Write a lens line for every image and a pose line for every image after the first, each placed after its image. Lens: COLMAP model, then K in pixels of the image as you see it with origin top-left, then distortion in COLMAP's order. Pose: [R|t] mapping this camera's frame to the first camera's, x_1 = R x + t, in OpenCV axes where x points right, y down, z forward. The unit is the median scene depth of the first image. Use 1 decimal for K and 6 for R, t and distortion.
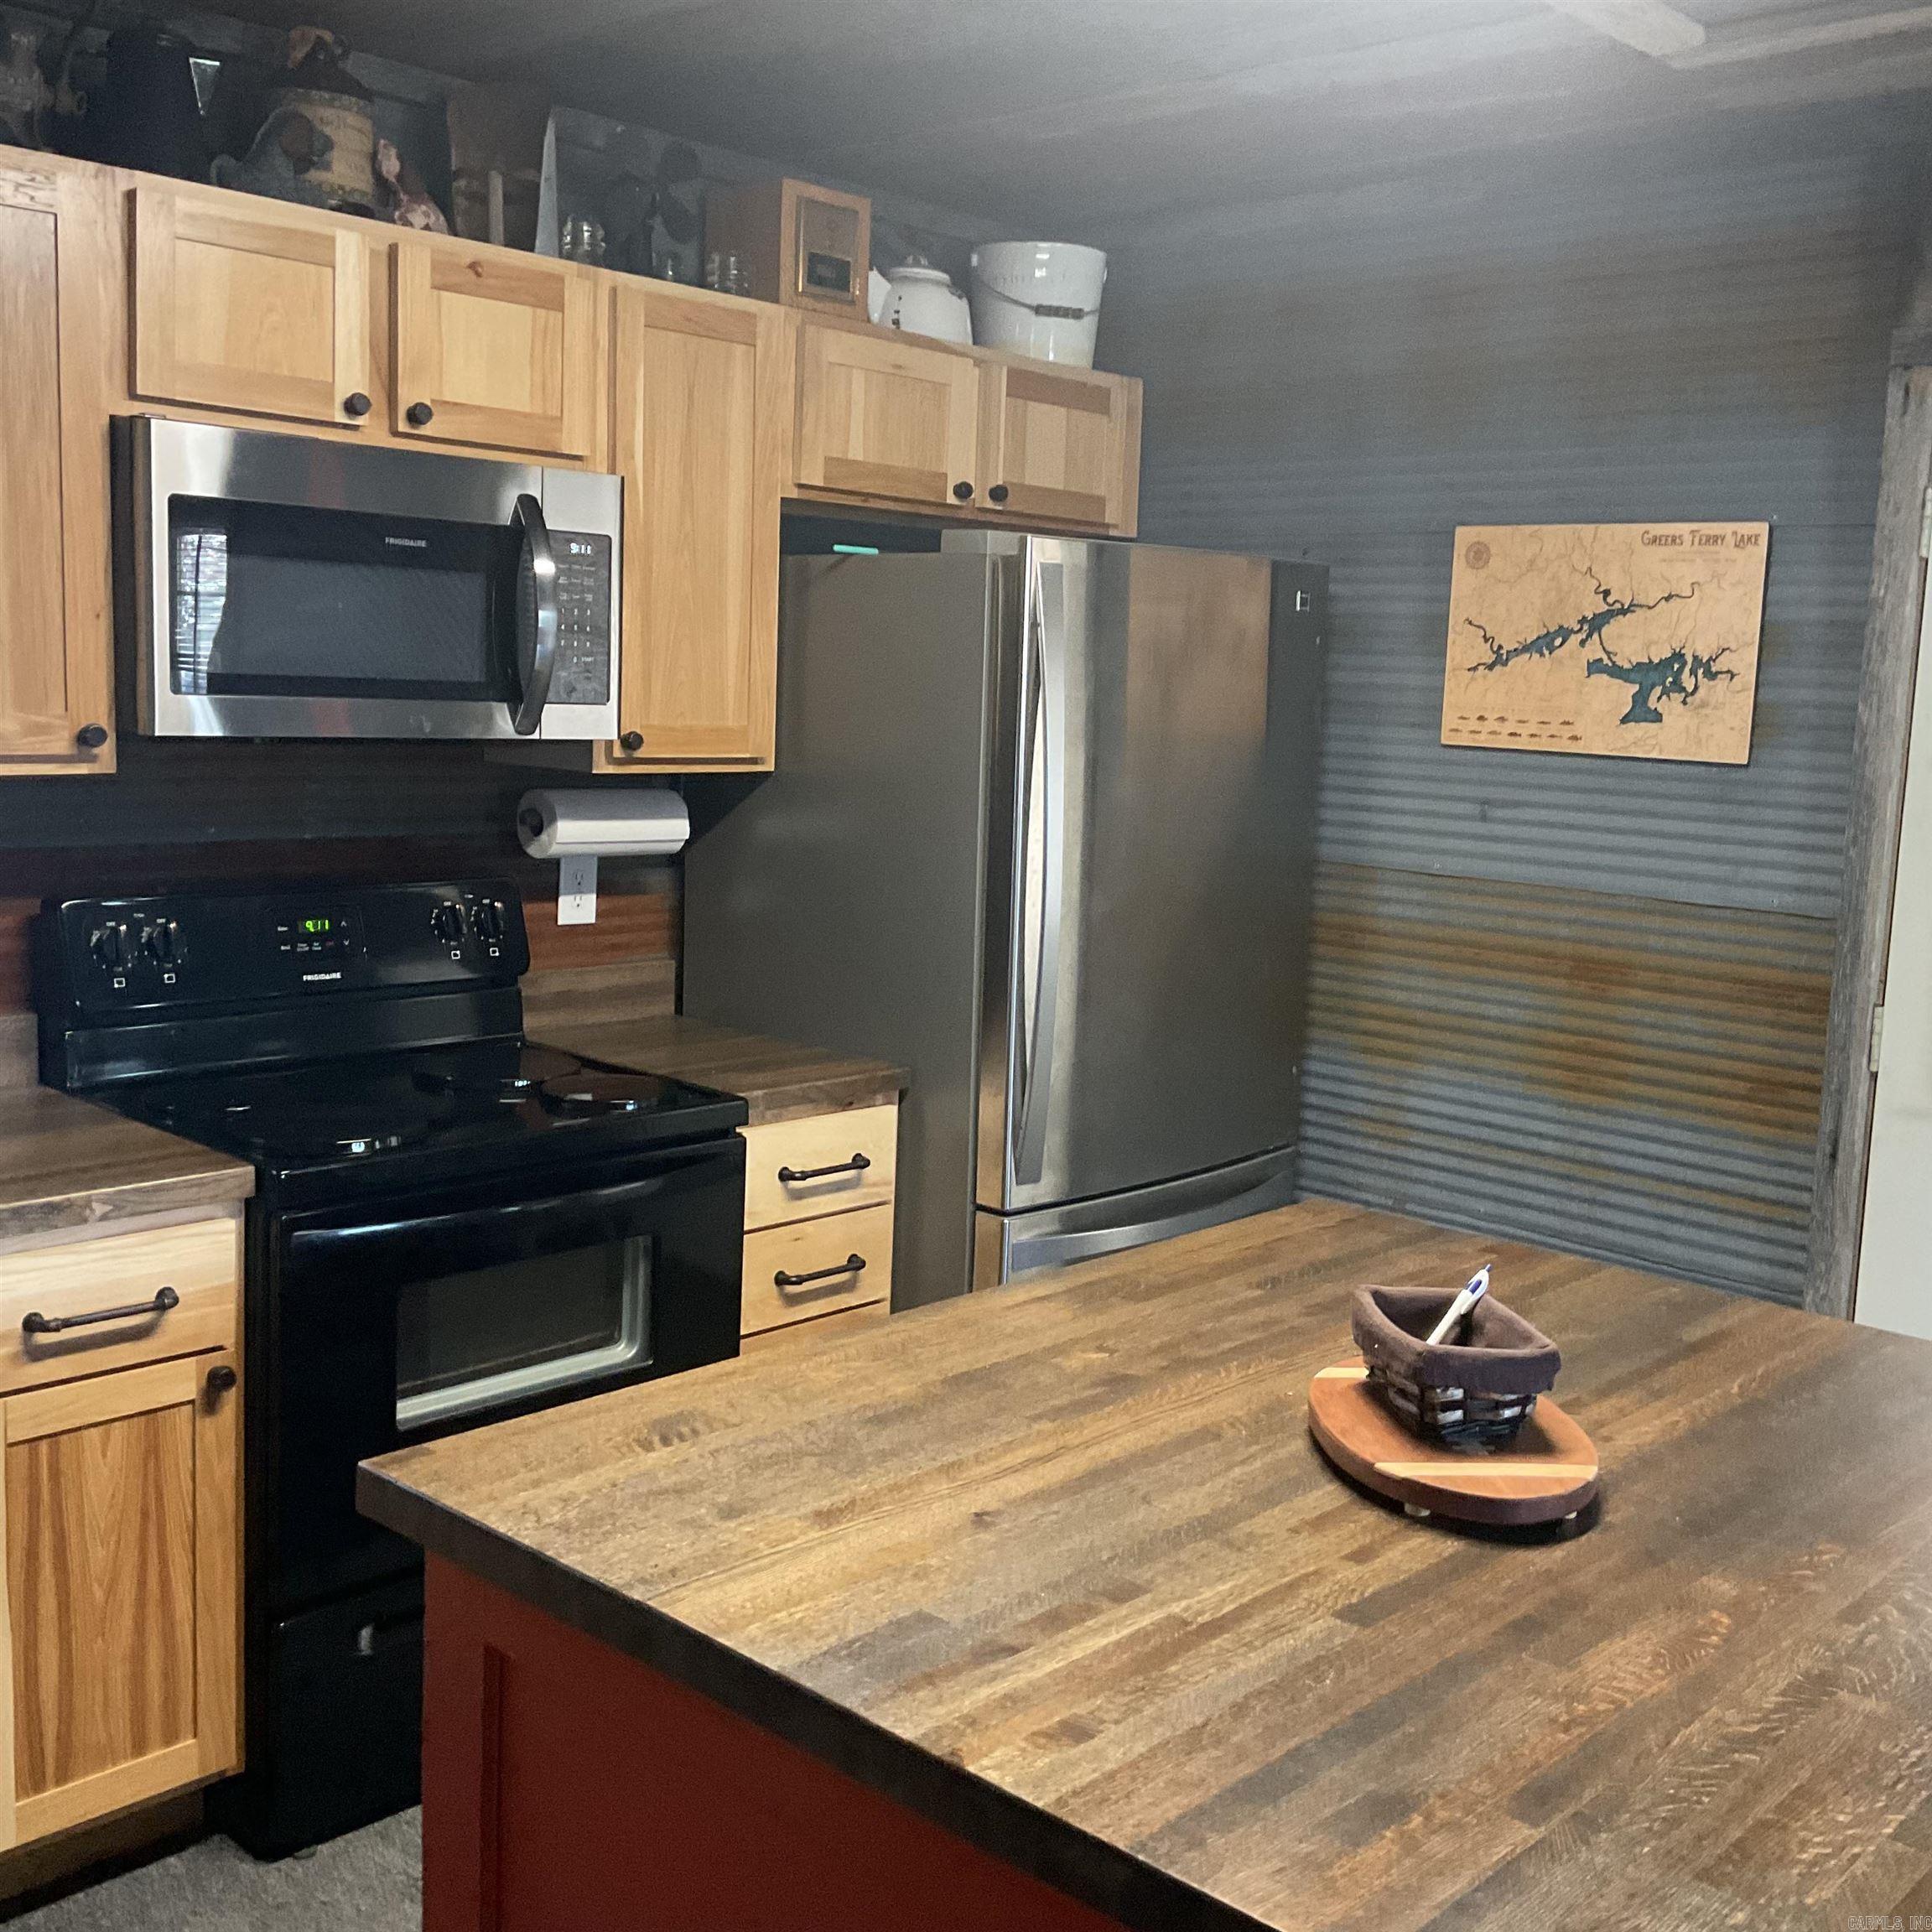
lens RADIAL K [[2124.8, 0, 964.2], [0, 2124.8, 958.5], [0, 0, 1]] dist [0.044583, 0.000000]
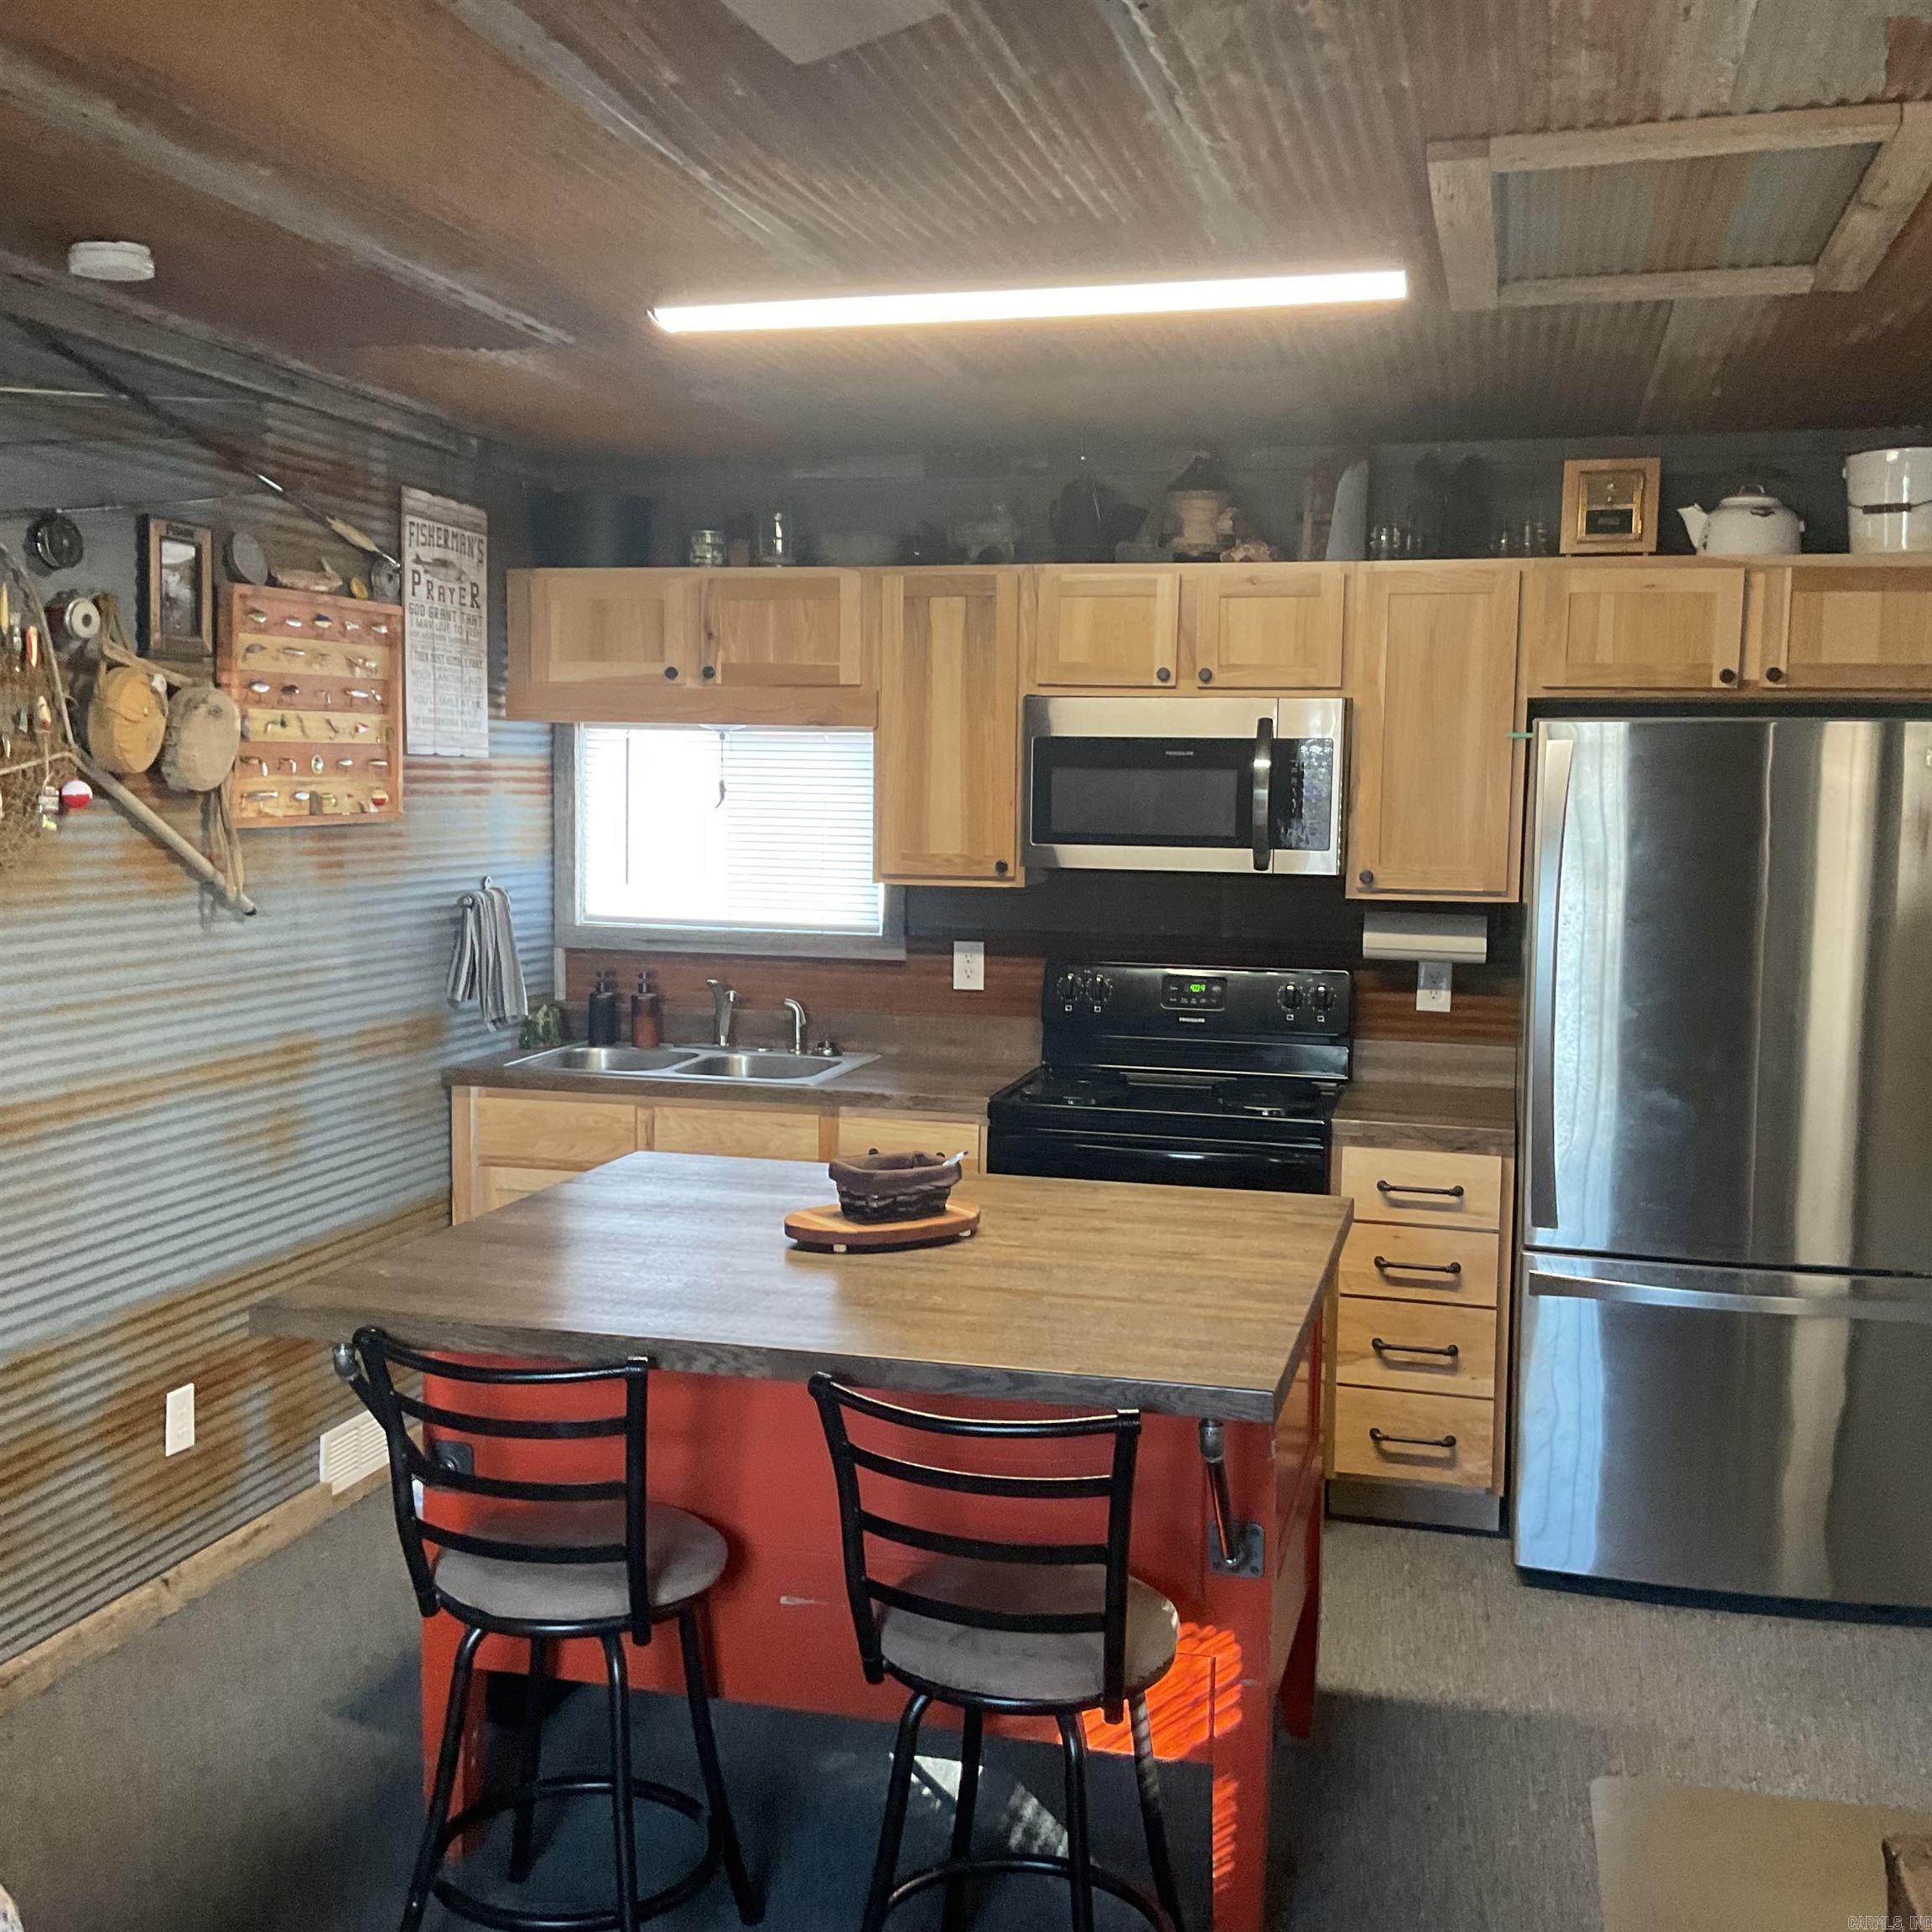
lens RADIAL K [[2124.8, 0, 964.8], [0, 2124.8, 968.6], [0, 0, 1]] dist [0.044583, 0.000000]
pose [[0.485588, 0.052397, -0.872616, 0.966074], [-0.115310, 0.993319, -0.004522, -0.002544], [0.866549, 0.102817, 0.488386, 0.061810]]
